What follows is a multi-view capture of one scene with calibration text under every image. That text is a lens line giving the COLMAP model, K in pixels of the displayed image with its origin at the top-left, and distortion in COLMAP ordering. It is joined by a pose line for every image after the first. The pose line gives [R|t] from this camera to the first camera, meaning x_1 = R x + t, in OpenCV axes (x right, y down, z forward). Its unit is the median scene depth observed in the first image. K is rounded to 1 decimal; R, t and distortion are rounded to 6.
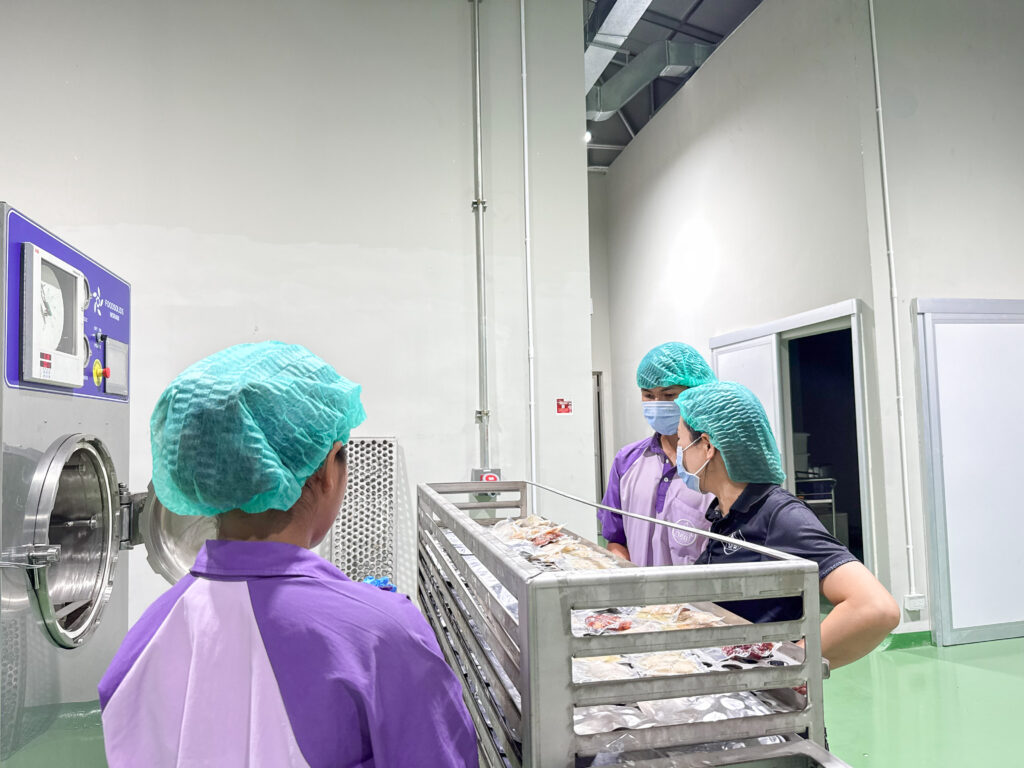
lens RADIAL K [[739.9, 0, 509.4], [0, 739.9, 383.0], [0, 0, 1]] dist [0.027728, -0.054592]
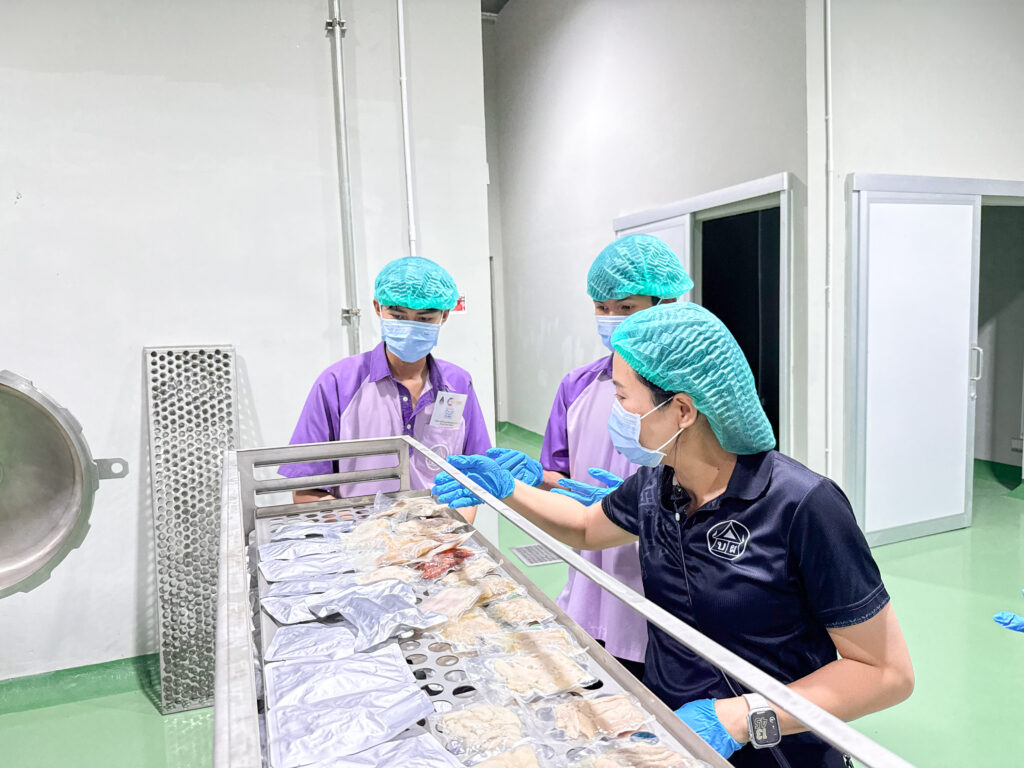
lens RADIAL K [[739.9, 0, 514.2], [0, 739.9, 390.0], [0, 0, 1]] dist [0.027728, -0.054592]
pose [[0.986789, -0.026174, 0.159883, 0.007662], [-0.000372, 0.986495, 0.163792, -0.005666], [-0.162011, -0.161688, 0.973452, 0.211717]]
